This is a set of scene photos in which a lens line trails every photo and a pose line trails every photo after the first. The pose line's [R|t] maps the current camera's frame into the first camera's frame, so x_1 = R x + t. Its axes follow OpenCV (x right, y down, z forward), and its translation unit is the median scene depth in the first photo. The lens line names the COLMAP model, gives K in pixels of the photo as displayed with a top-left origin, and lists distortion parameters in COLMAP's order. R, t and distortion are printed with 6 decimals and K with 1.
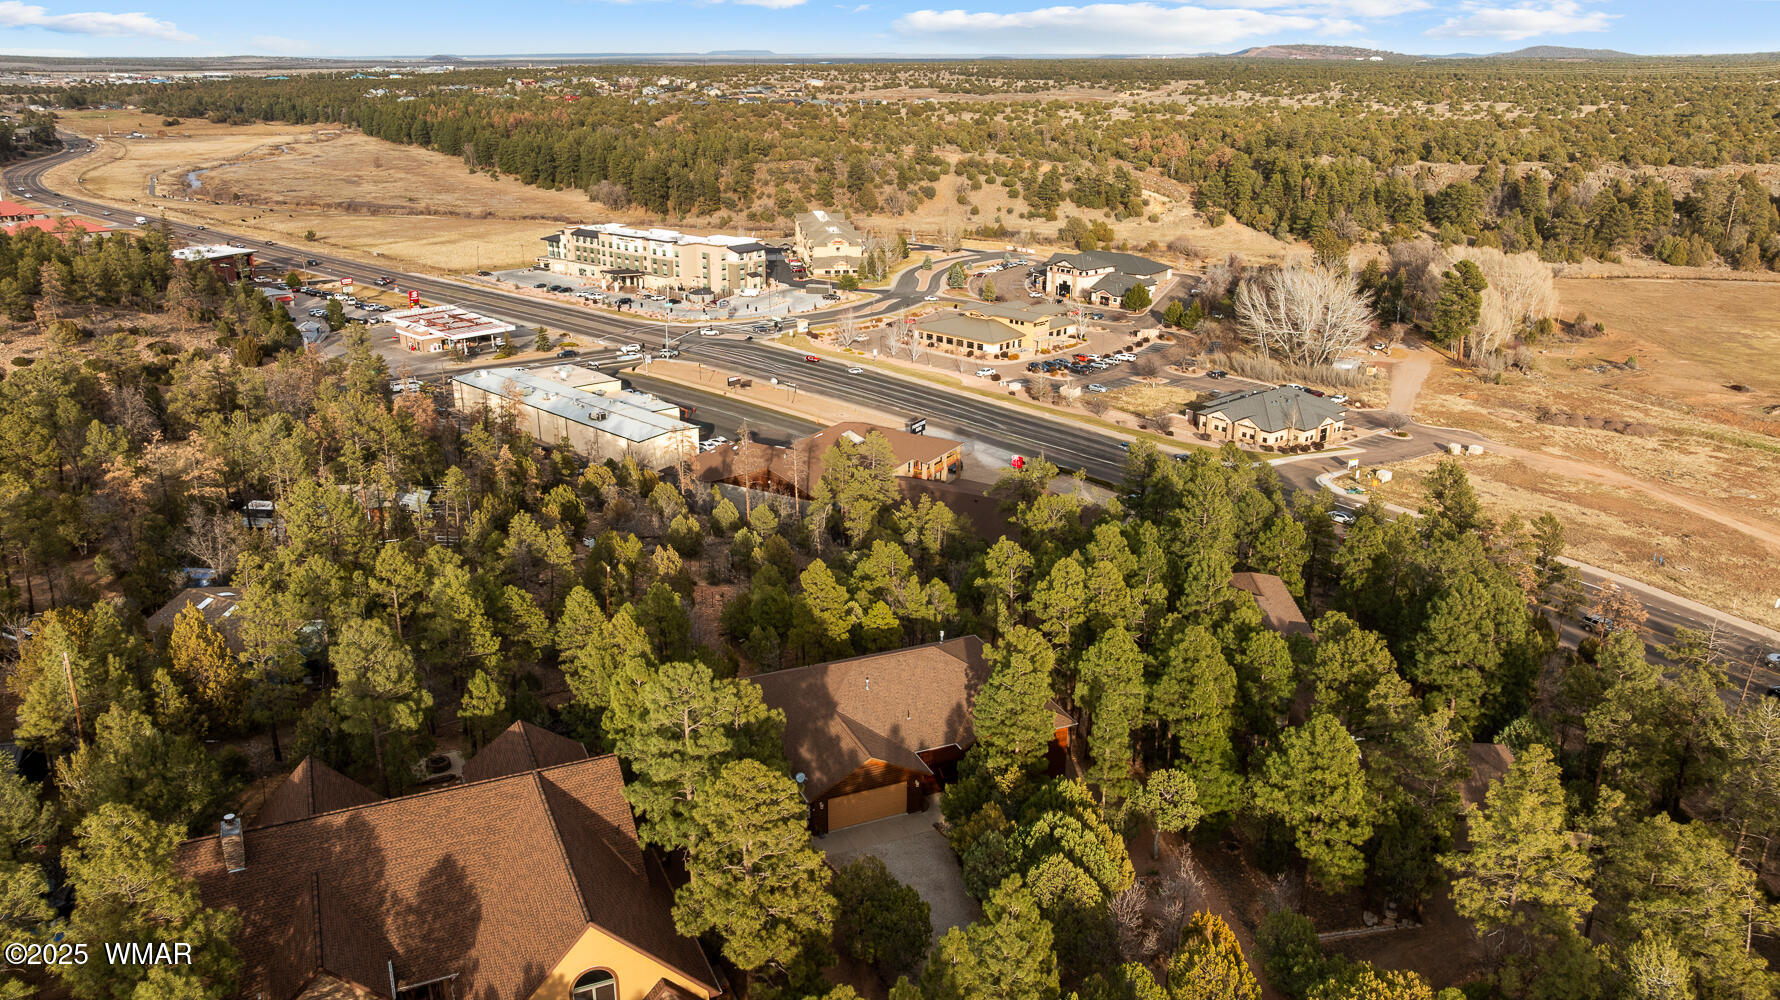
lens RADIAL K [[1238.9, 0, 890.0], [0, 1238.9, 500.0], [0, 0, 1]] dist [-0.007174, 0.000879]
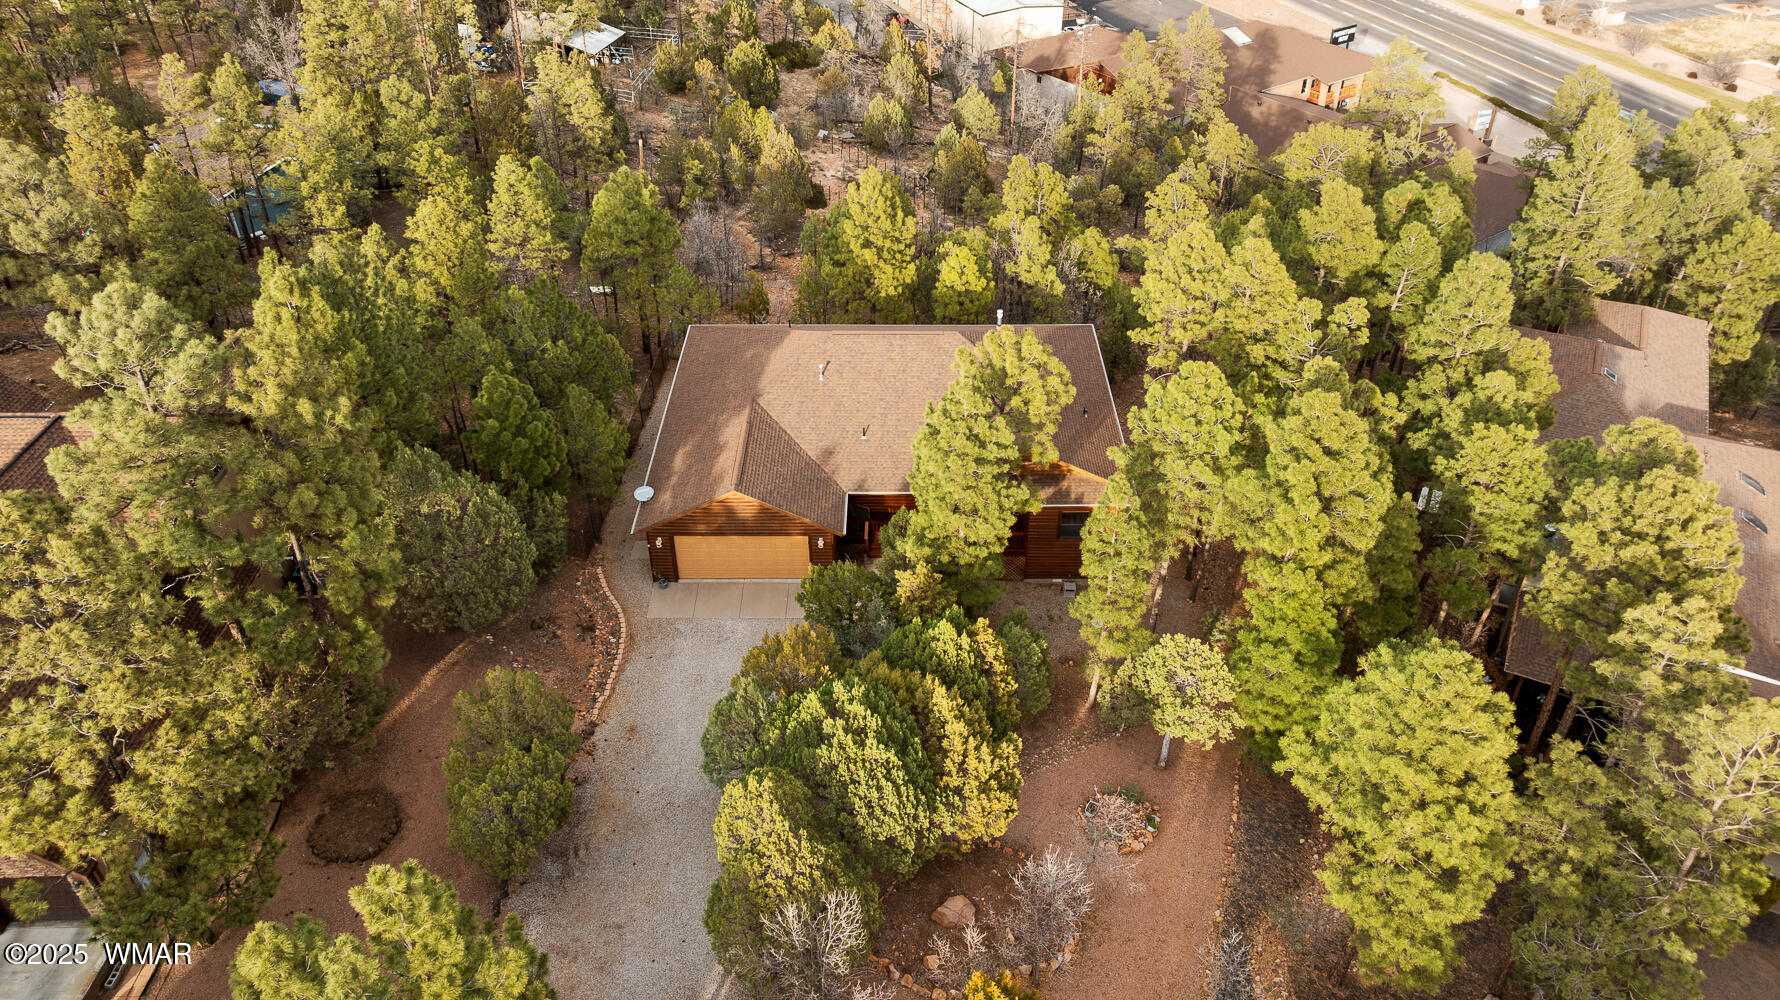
lens RADIAL K [[1238.9, 0, 890.0], [0, 1238.9, 500.0], [0, 0, 1]] dist [-0.007174, 0.000879]
pose [[0.915219, 0.231056, -0.330133, 0.261198], [-0.122451, 0.940004, 0.318432, 0.003586], [0.383902, -0.251010, 0.888602, 0.466806]]
